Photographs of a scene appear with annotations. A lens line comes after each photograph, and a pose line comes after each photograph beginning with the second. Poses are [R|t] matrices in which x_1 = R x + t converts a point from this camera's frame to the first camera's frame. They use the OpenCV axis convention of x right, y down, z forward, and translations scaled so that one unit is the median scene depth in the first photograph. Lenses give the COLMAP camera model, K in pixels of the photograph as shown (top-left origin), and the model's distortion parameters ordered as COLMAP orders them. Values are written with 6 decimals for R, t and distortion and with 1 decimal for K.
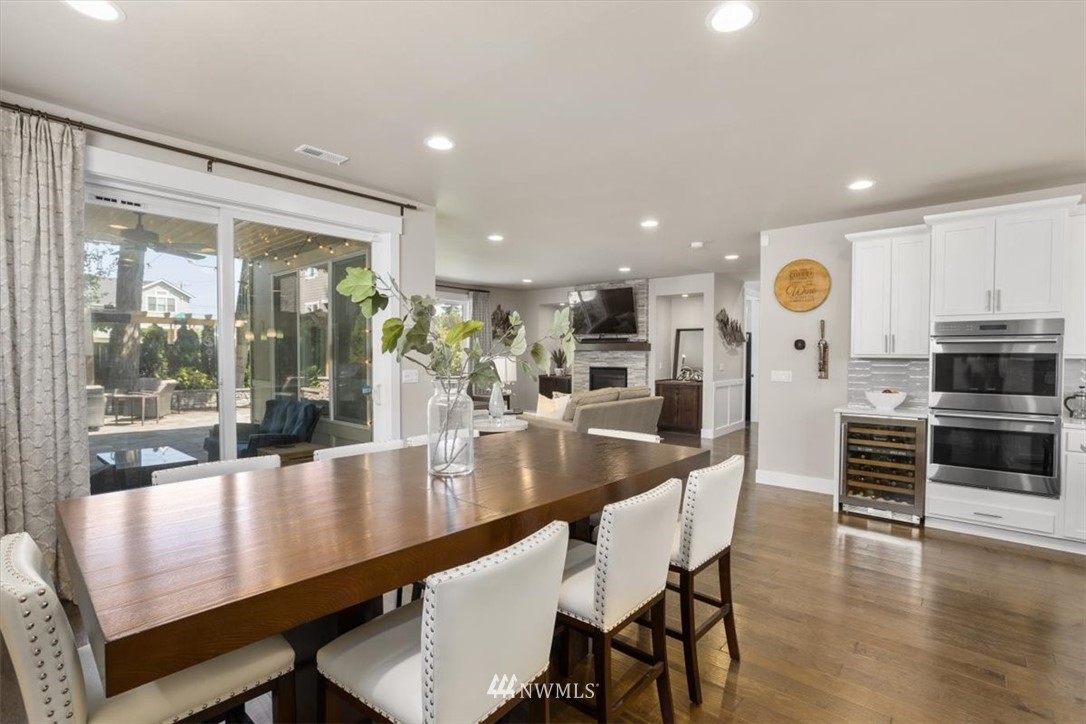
lens RADIAL K [[506.9, 0, 543.1], [0, 506.9, 365.5], [0, 0, 1]] dist [-0.001927, 0.000116]
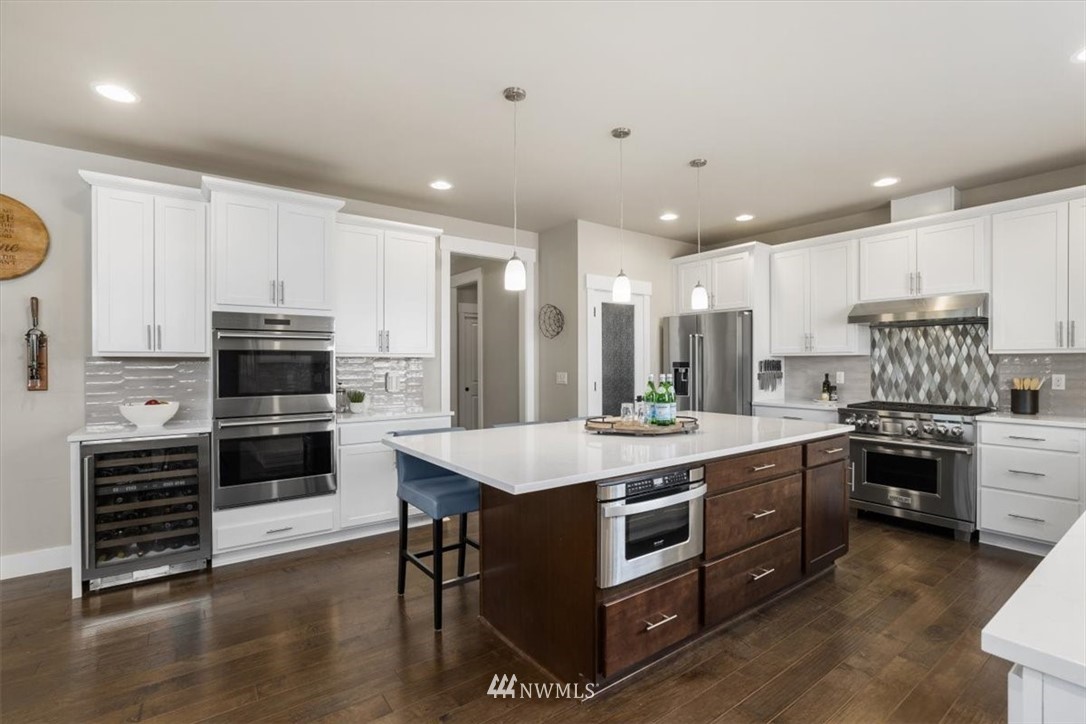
lens RADIAL K [[506.9, 0, 543.1], [0, 506.9, 365.5], [0, 0, 1]] dist [-0.001927, 0.000116]
pose [[0.213186, -0.005563, 0.976996, 0.085615], [0.025864, 0.999665, 0.000048, 0.012539], [-0.976669, 0.025259, 0.213259, 0.293877]]
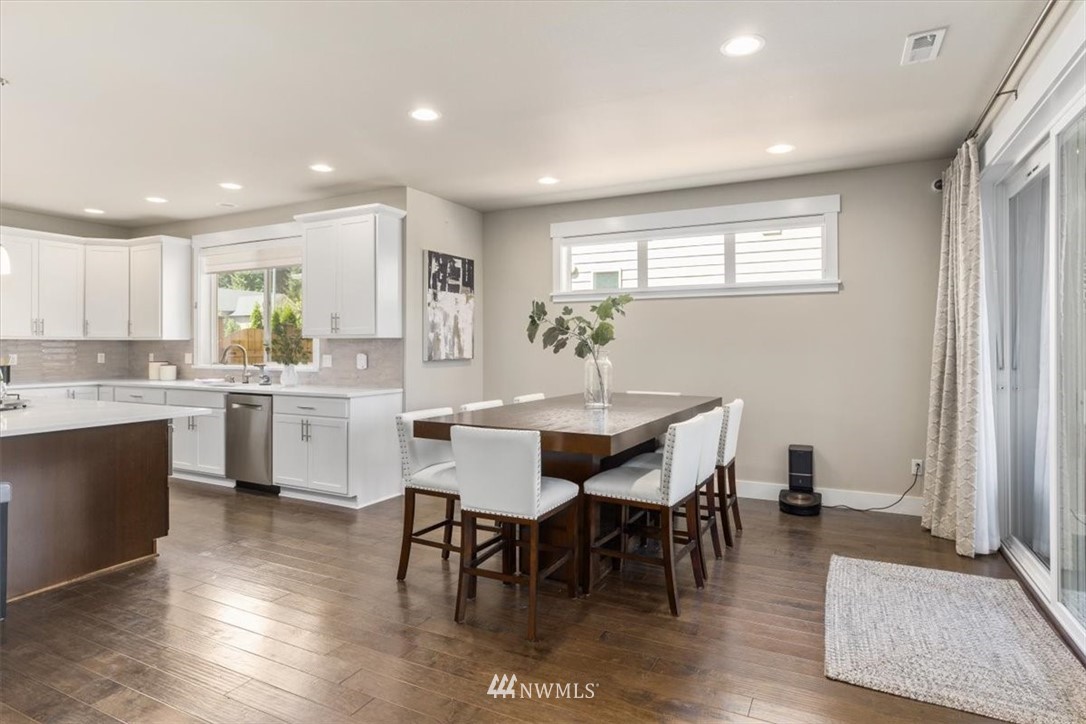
lens RADIAL K [[581.3, 0, 561.1], [0, 581.3, 346.9], [0, 0, 1]] dist [-0.001444, 0.000257]
pose [[-0.965310, 0.000934, -0.261106, 0.196226], [-0.006046, 0.999645, 0.025930, -0.011421], [0.261038, 0.026609, -0.964962, 1.295035]]
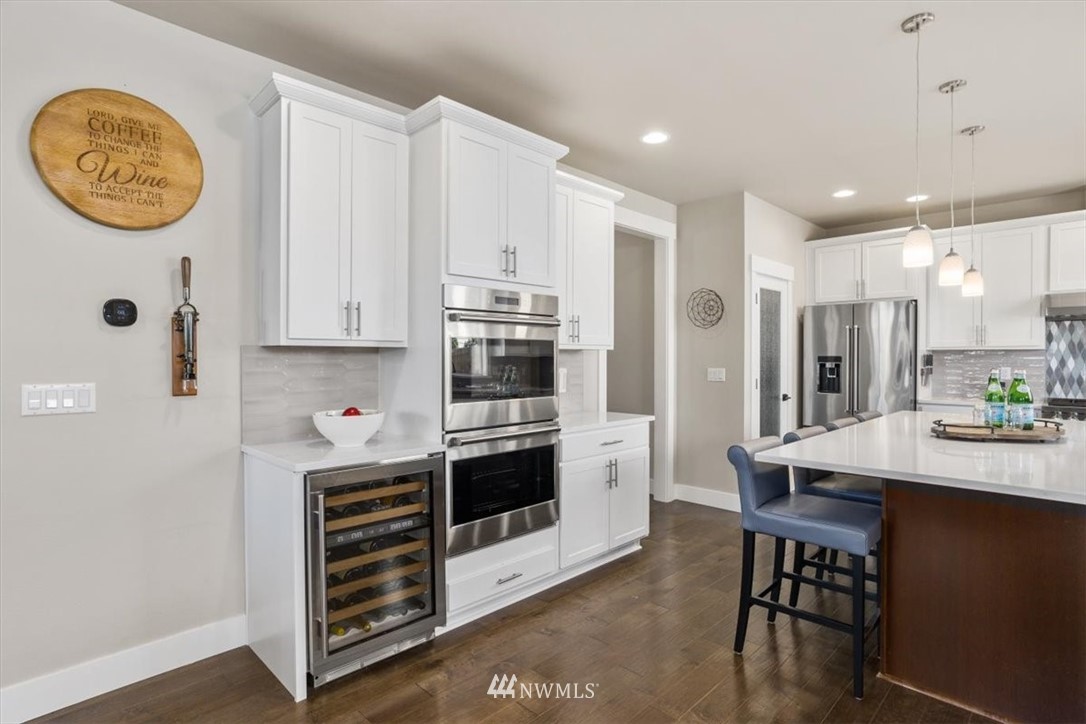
lens RADIAL K [[543.9, 0, 543.0], [0, 543.9, 362.0], [0, 0, 1]] dist [-0.003076, -0.000417]
pose [[0.059898, -0.008877, 0.998165, 0.134894], [0.024218, 0.999679, 0.007437, 0.001441], [-0.997911, 0.023728, 0.060093, 0.783750]]
